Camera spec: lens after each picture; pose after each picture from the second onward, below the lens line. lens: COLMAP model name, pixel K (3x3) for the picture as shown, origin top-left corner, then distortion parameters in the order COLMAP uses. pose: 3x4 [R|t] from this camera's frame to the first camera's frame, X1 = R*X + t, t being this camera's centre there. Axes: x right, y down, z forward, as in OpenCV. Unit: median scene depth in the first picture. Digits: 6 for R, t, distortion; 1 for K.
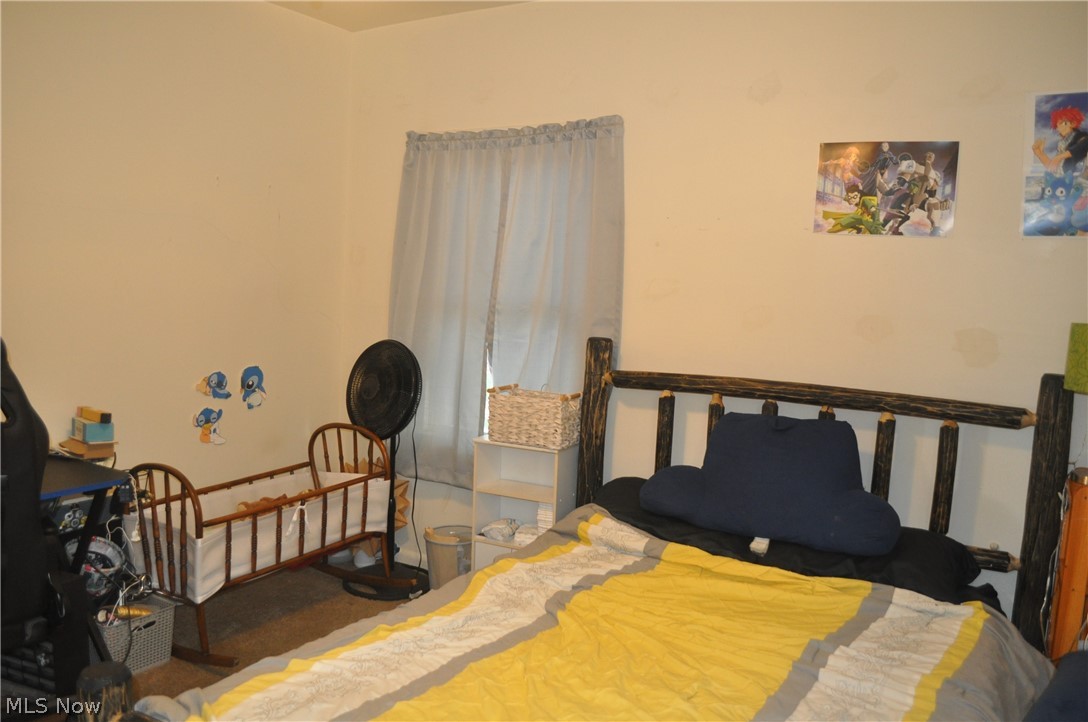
lens RADIAL K [[859.5, 0, 543.3], [0, 859.5, 360.0], [0, 0, 1]] dist [-0.082193, 0.009785]
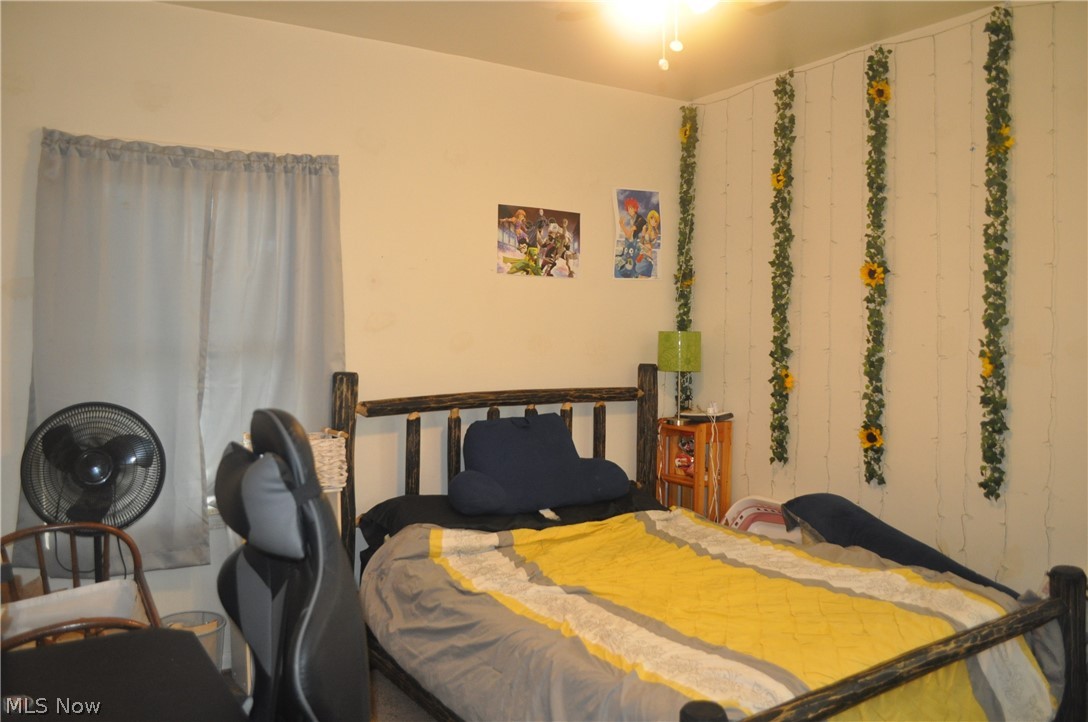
lens RADIAL K [[859.5, 0, 542.9], [0, 859.5, 360.3], [0, 0, 1]] dist [-0.082193, 0.009785]
pose [[0.436276, -0.082589, 0.896015, -0.858826], [0.090917, 0.994729, 0.047419, -0.077053], [-0.895208, 0.060775, 0.441485, 0.388633]]
